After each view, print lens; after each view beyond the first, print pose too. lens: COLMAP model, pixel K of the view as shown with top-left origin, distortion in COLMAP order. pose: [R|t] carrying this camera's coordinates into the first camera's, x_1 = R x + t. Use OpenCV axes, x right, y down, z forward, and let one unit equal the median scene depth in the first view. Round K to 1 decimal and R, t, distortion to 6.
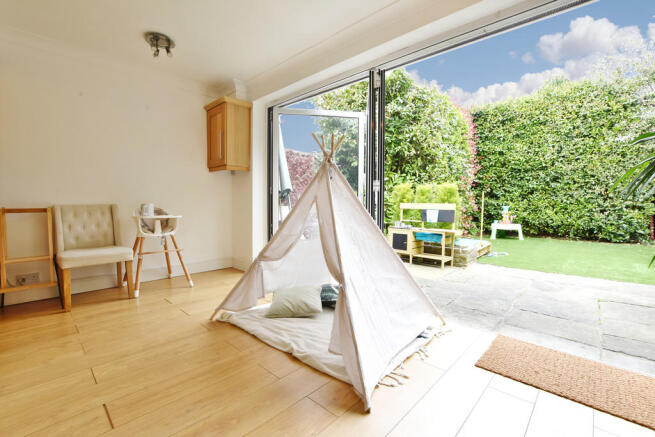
lens RADIAL K [[288.3, 0, 327.5], [0, 288.3, 218.5], [0, 0, 1]] dist [-0.034344, 0.005404]
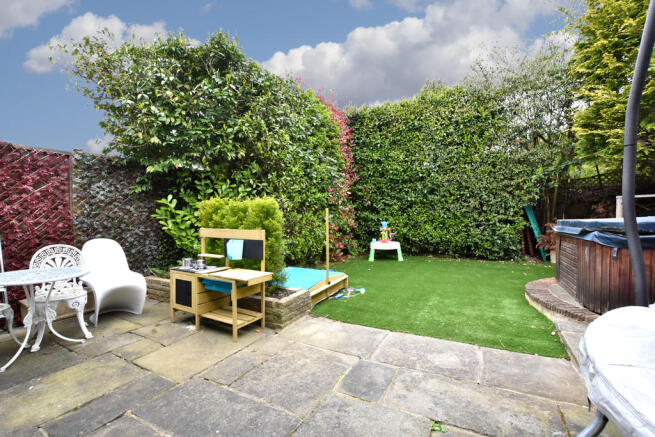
lens RADIAL K [[288.3, 0, 327.5], [0, 288.3, 218.5], [0, 0, 1]] dist [-0.034344, 0.005404]
pose [[0.968411, -0.019508, 0.248597, 0.272187], [0.028572, 0.999050, -0.032904, -0.033779], [-0.247719, 0.038968, 0.968048, 0.215724]]
